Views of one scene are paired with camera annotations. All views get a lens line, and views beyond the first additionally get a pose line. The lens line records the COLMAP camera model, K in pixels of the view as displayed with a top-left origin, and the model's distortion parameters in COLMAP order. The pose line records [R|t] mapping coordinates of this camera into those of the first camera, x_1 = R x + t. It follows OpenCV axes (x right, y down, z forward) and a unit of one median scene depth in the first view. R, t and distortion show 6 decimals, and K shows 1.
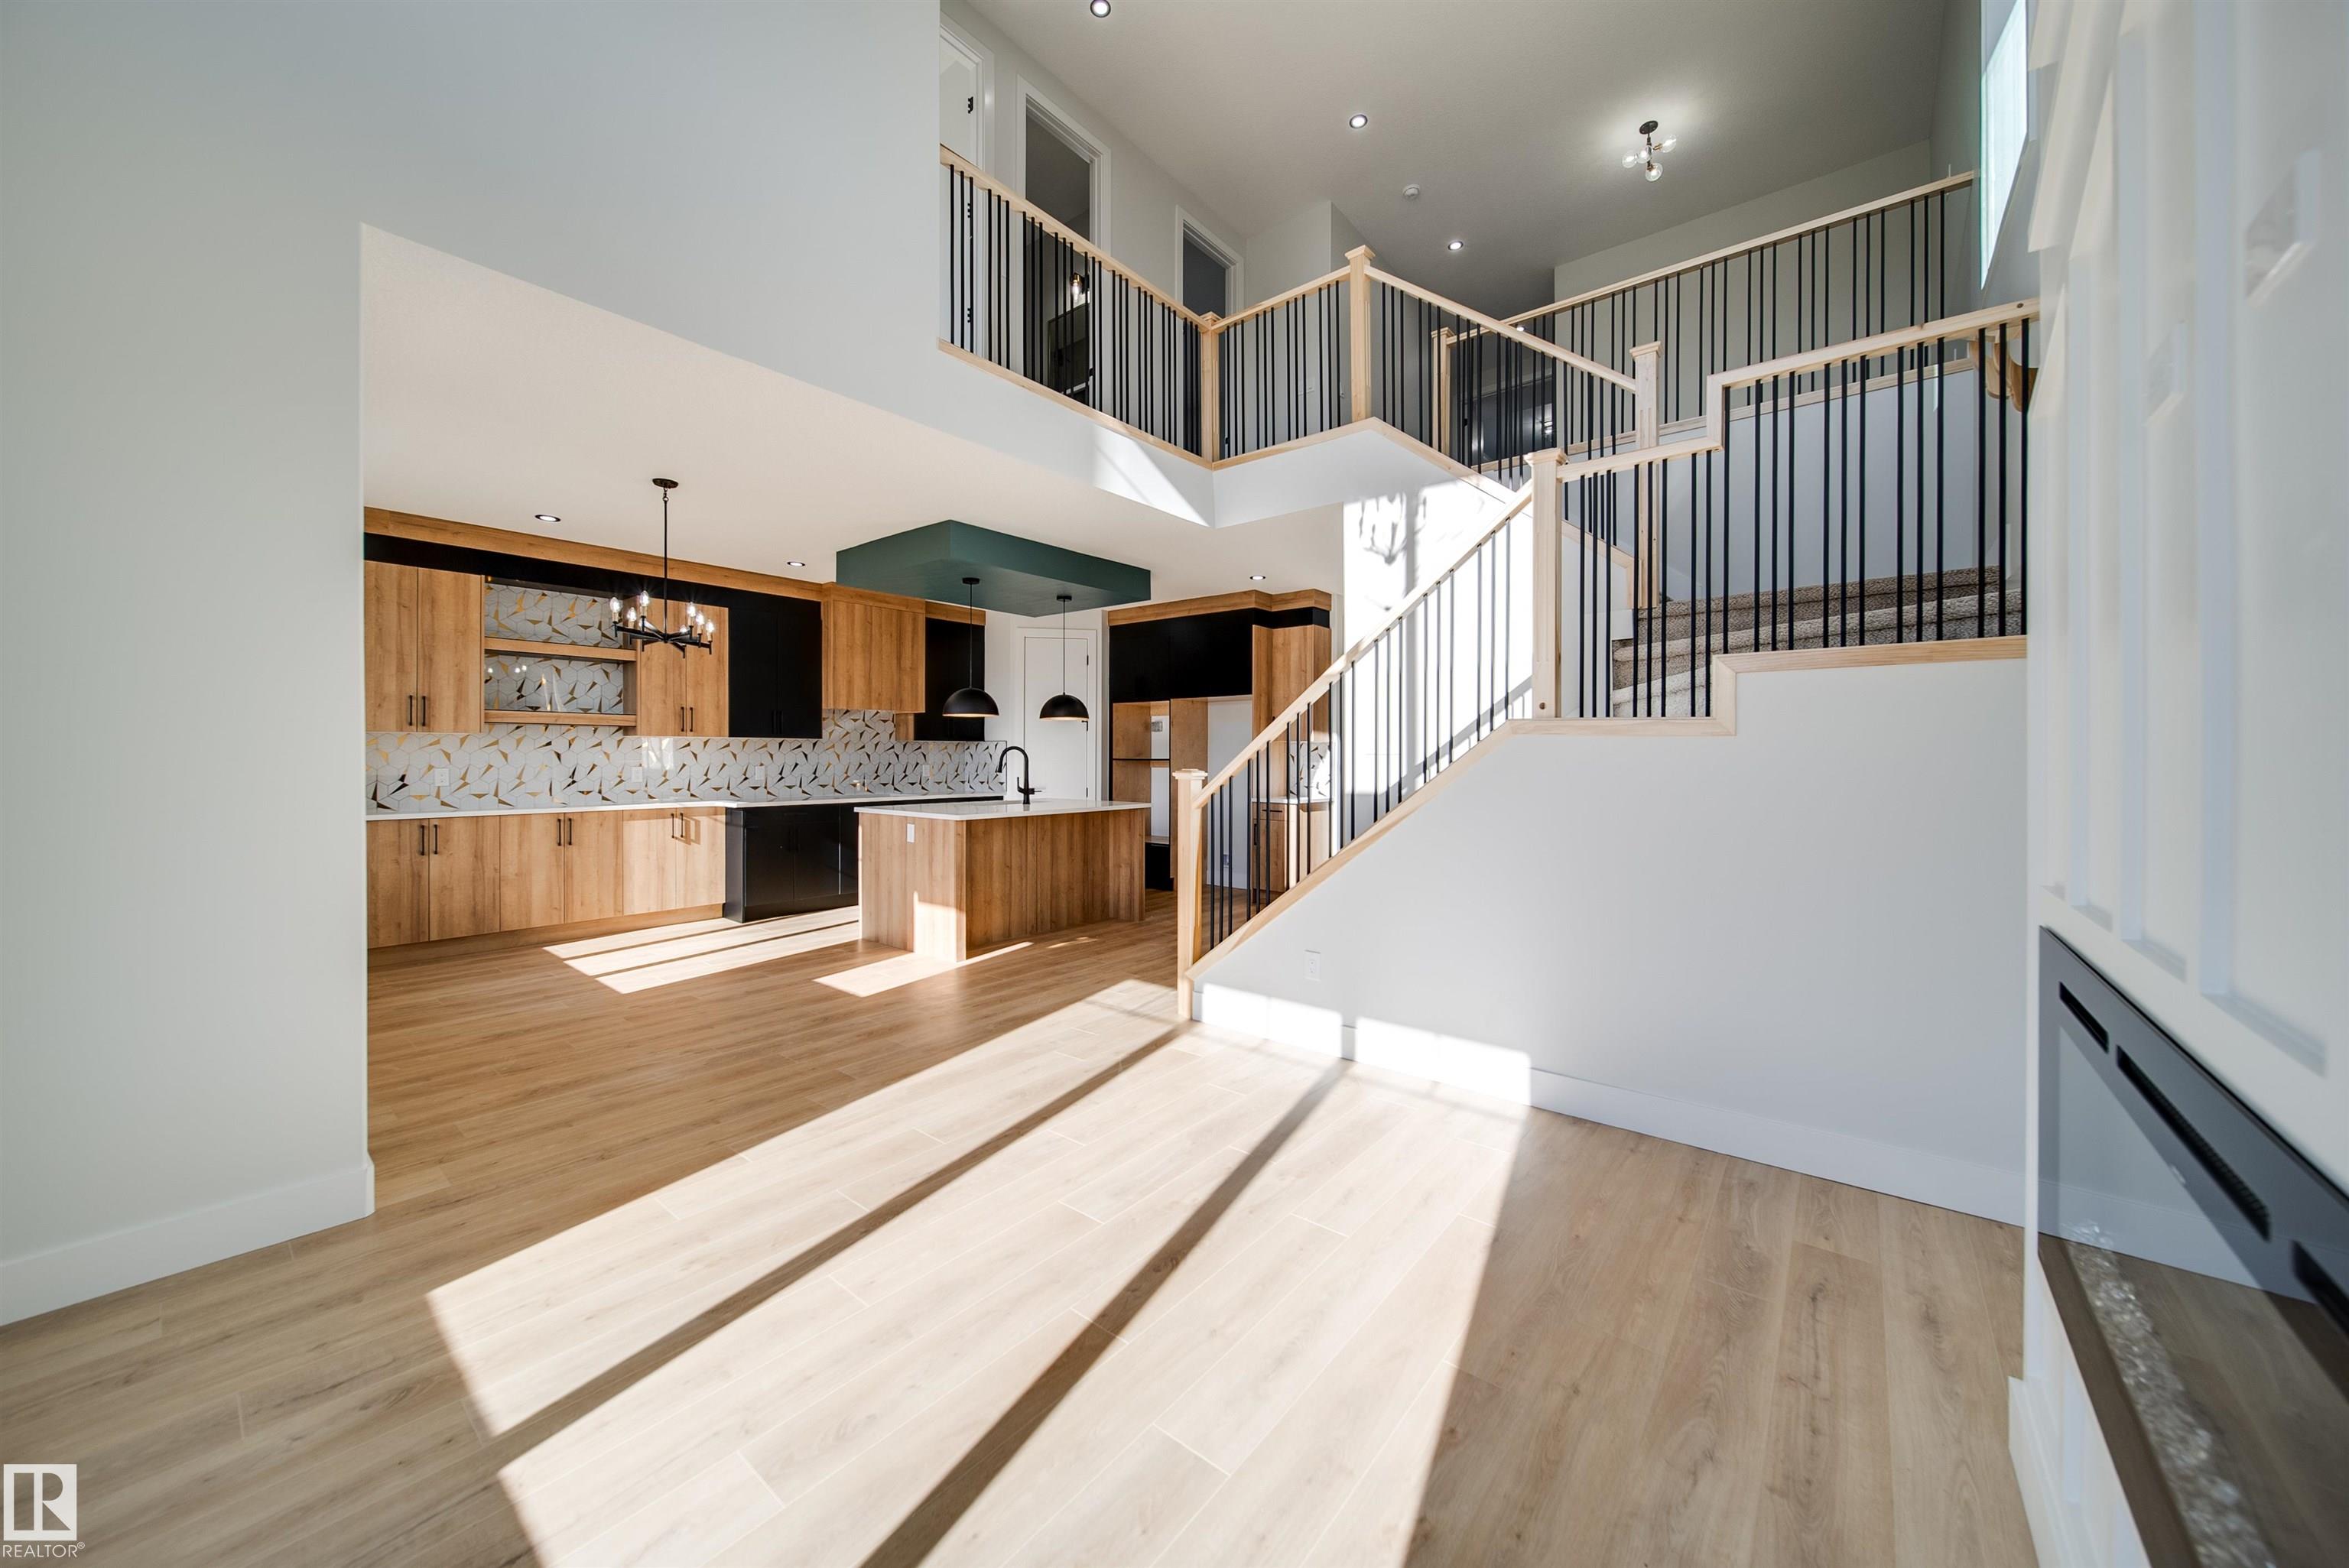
lens RADIAL K [[833.6, 0, 1173.1], [0, 833.6, 763.6], [0, 0, 1]] dist [0.000567, -0.000830]
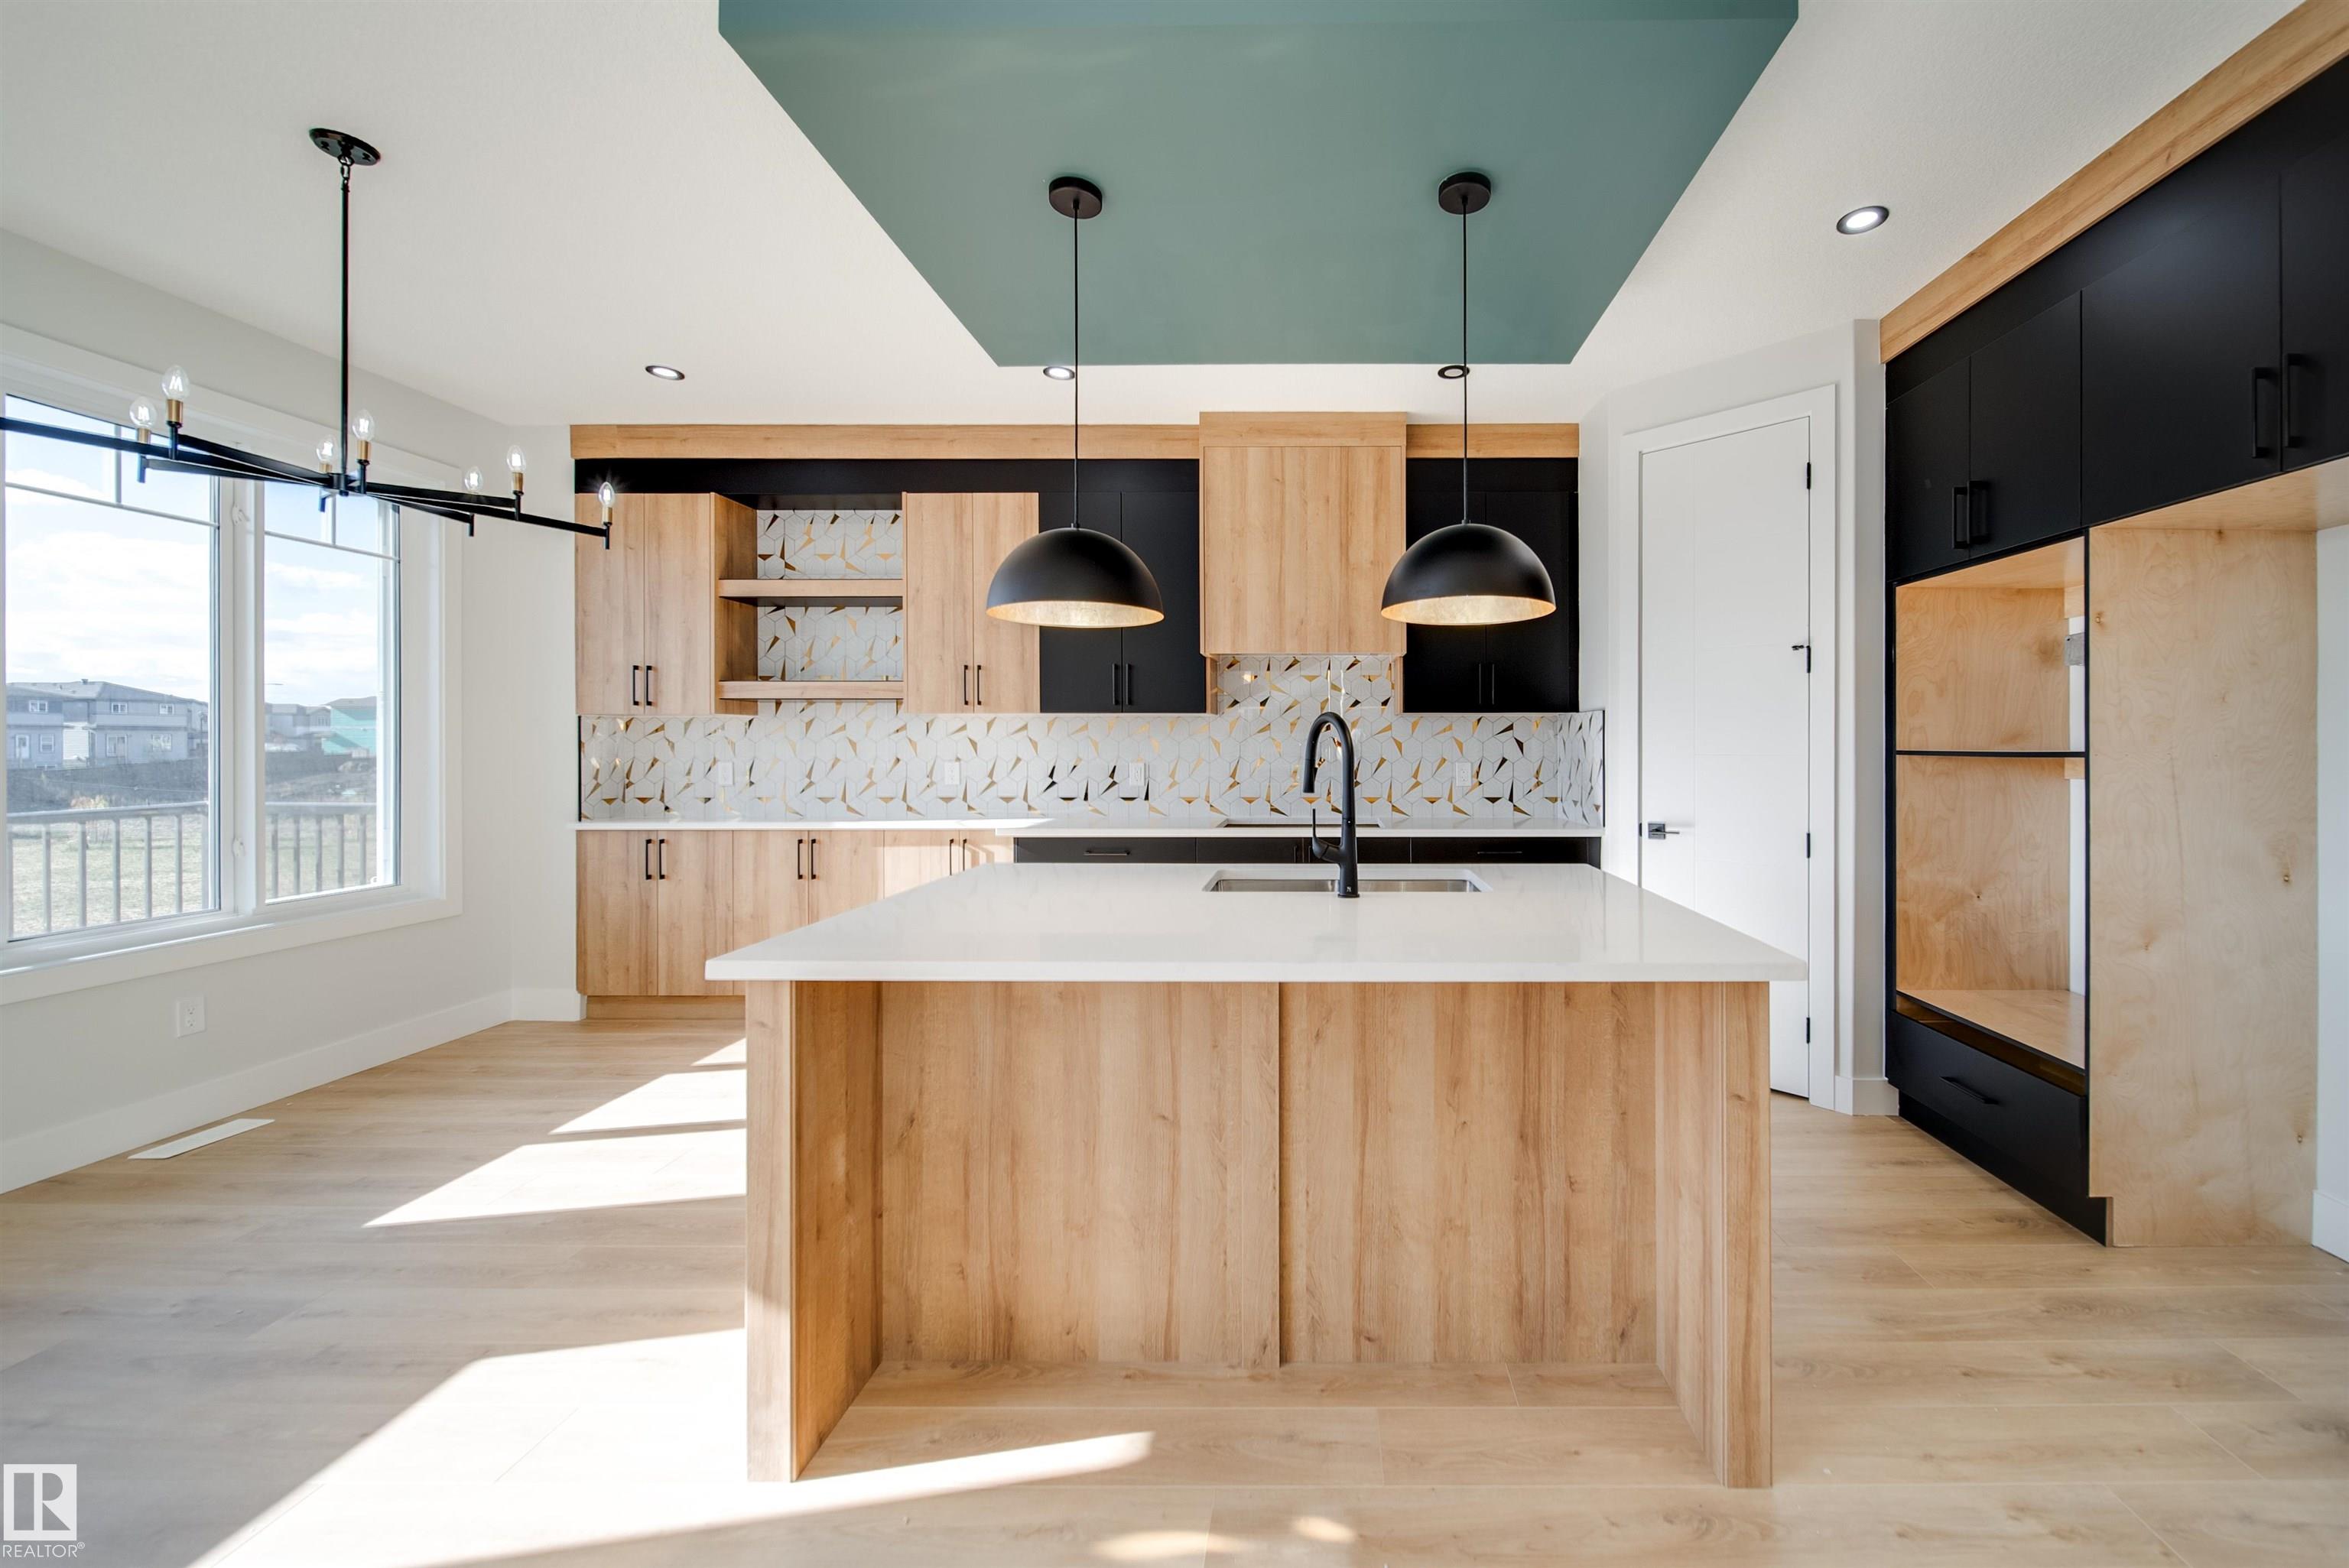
lens RADIAL K [[879.3, 0, 1313.8], [0, 879.3, 744.6], [0, 0, 1]] dist [0.001497, -0.001234]
pose [[0.634880, -0.005418, -0.772592, 0.084568], [-0.005429, 0.999919, -0.011474, -0.004353], [0.772591, 0.011479, 0.634800, 0.954593]]
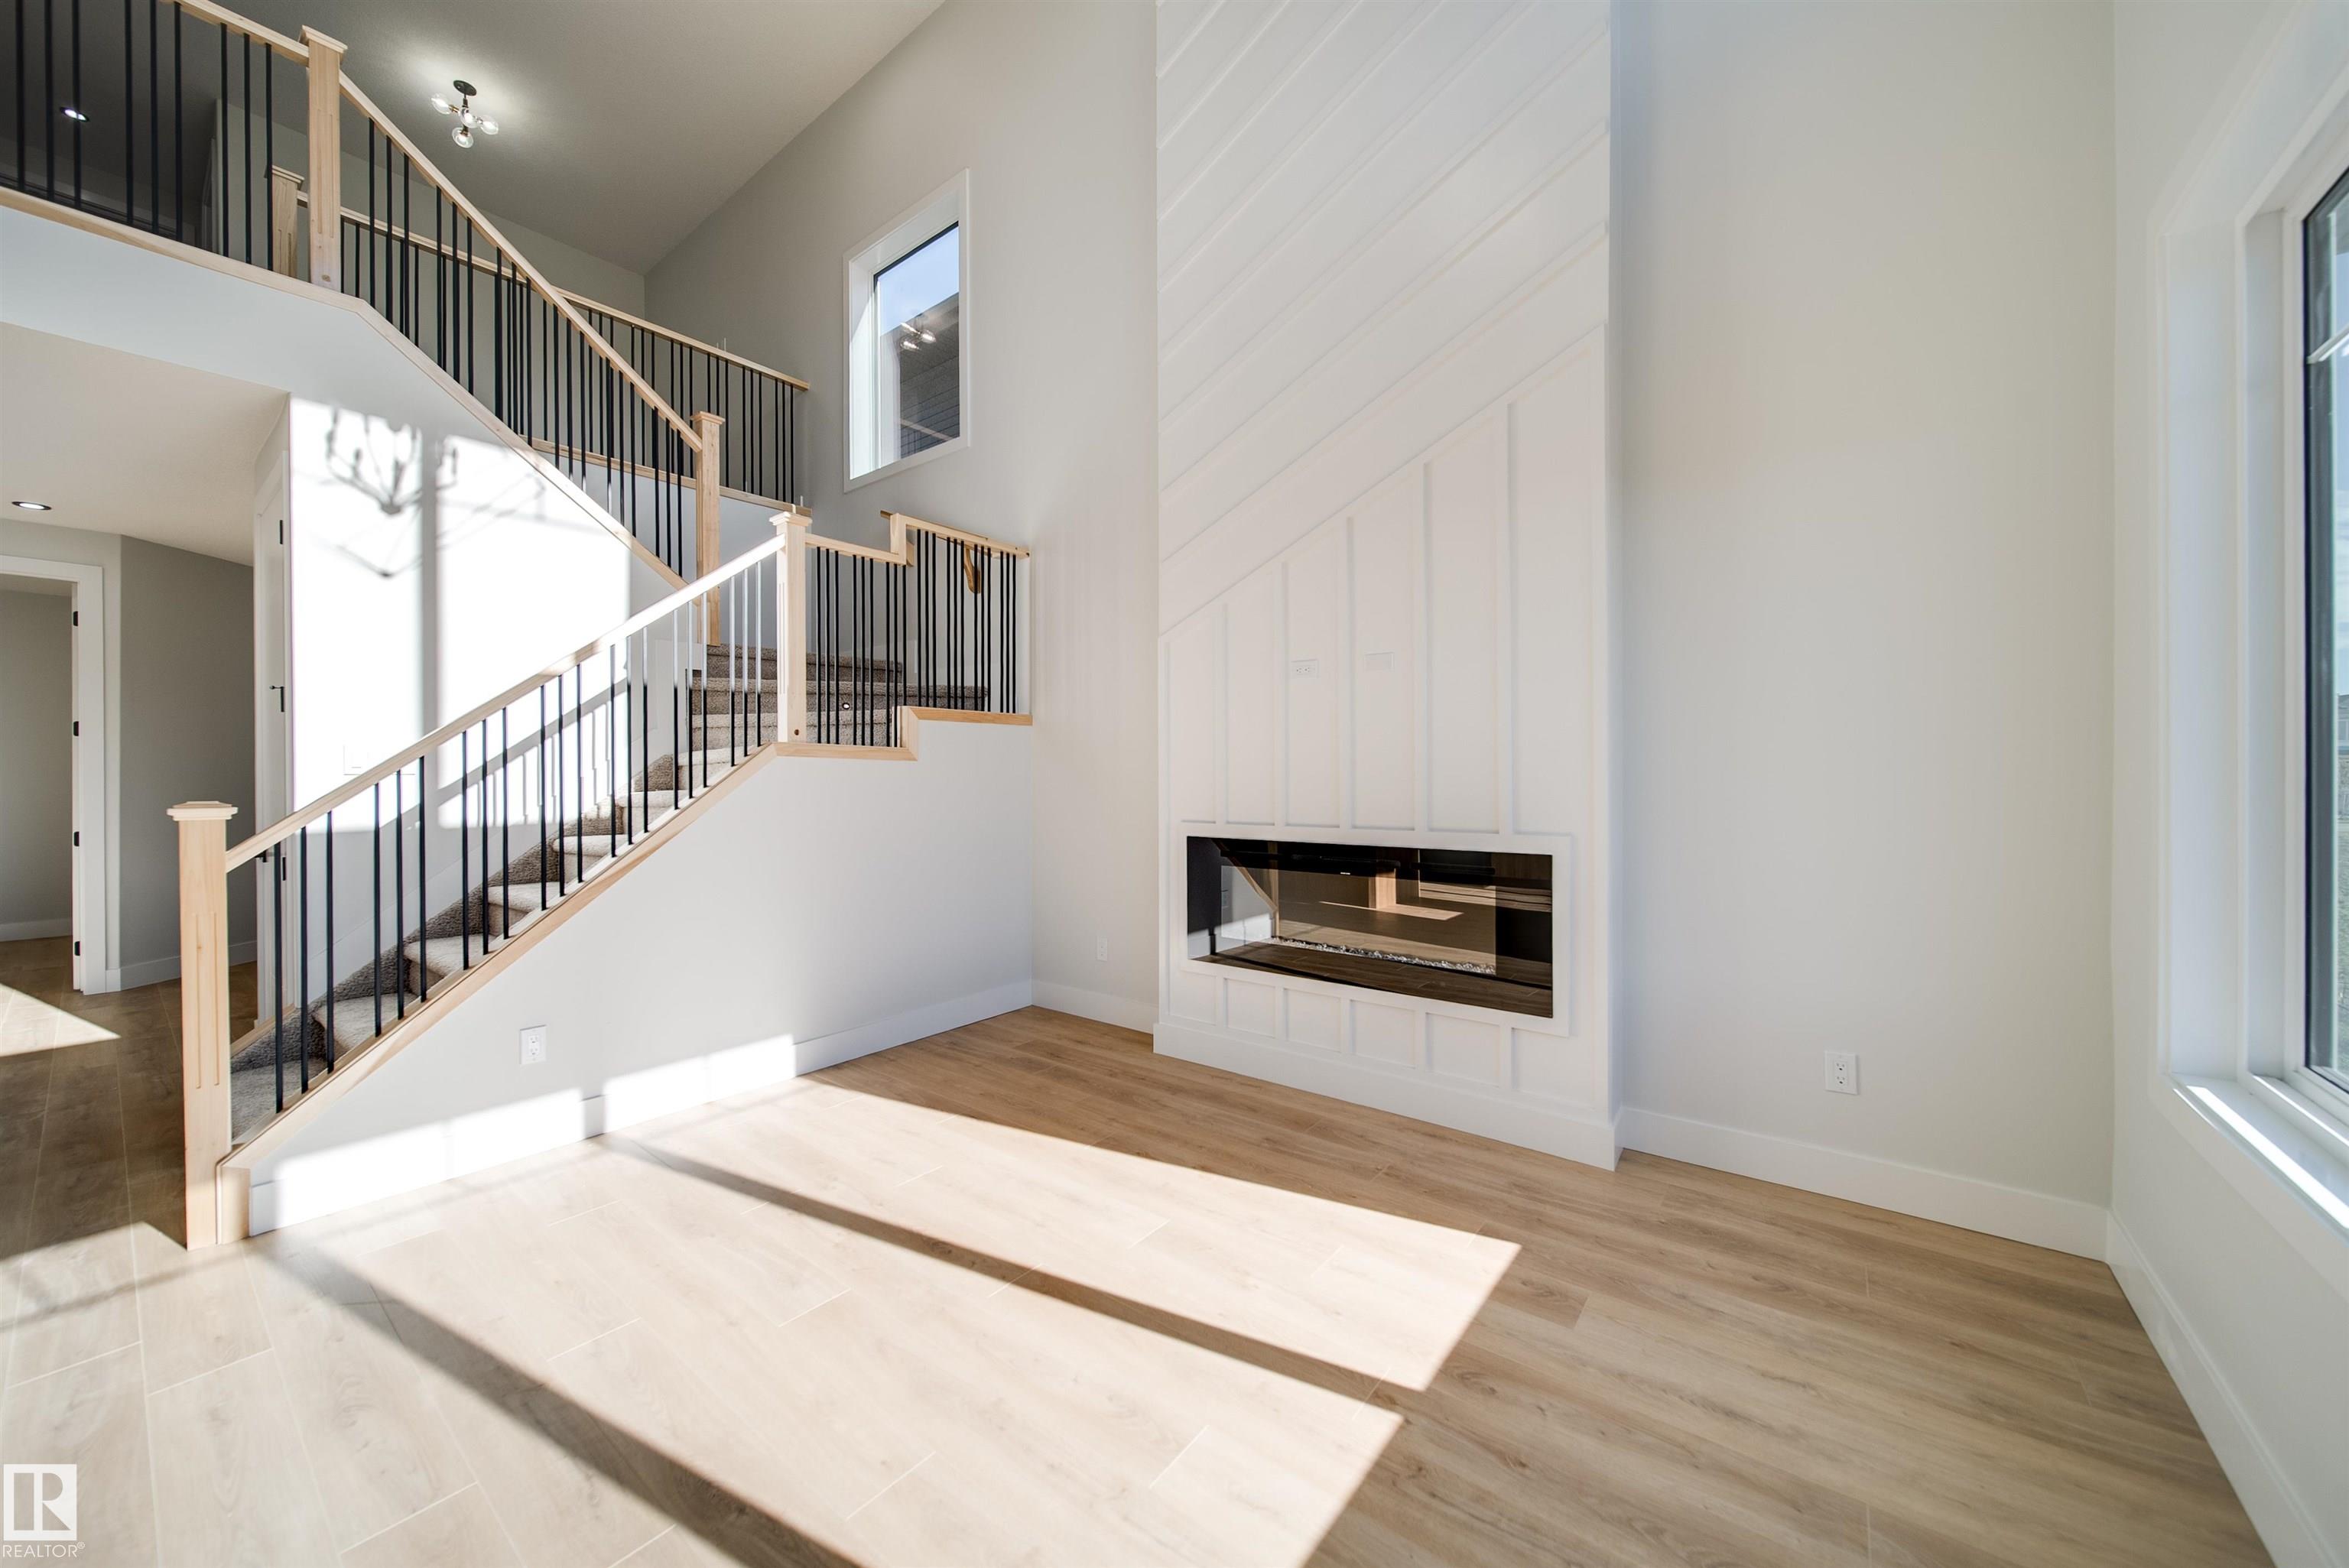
lens RADIAL K [[833.6, 0, 1183.8], [0, 833.6, 783.1], [0, 0, 1]] dist [0.000567, -0.000830]
pose [[-0.026958, -0.015255, 0.999520, -0.440418], [0.010896, 0.999820, 0.015553, -0.006193], [-0.999577, 0.011310, -0.026787, 0.287427]]
